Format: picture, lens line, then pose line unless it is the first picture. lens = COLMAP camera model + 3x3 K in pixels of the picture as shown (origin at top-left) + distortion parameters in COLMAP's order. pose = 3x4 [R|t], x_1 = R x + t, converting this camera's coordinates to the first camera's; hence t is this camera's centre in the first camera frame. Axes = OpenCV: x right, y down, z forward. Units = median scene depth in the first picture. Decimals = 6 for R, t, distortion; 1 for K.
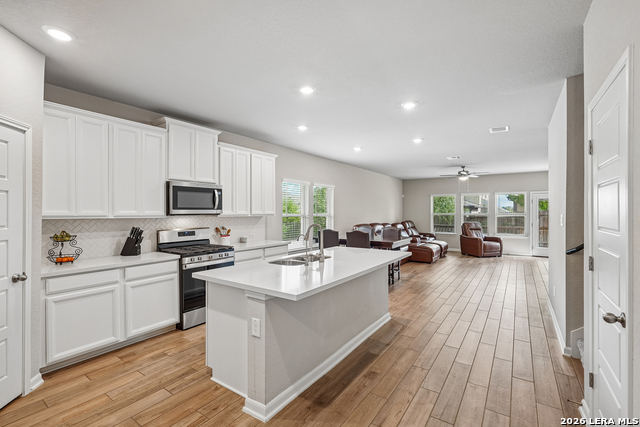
lens RADIAL K [[288.2, 0, 317.0], [0, 288.2, 215.9], [0, 0, 1]] dist [-0.013961, 0.002537]
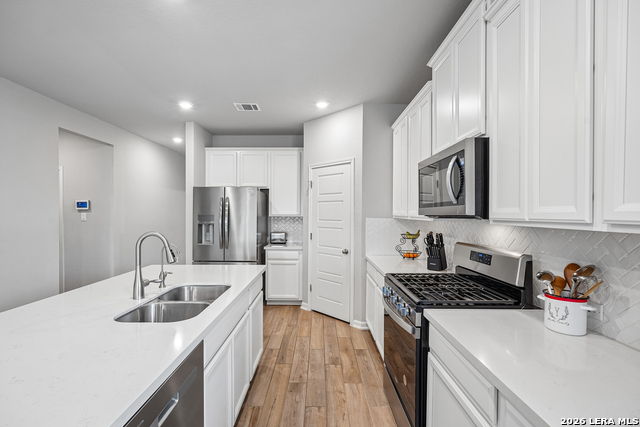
lens RADIAL K [[288.2, 0, 318.6], [0, 288.2, 214.3], [0, 0, 1]] dist [-0.013961, 0.002537]
pose [[-0.820017, -0.000929, -0.572339, 0.045033], [-0.010604, 0.999852, 0.013570, -0.016301], [0.572241, 0.017197, -0.819905, 1.622601]]
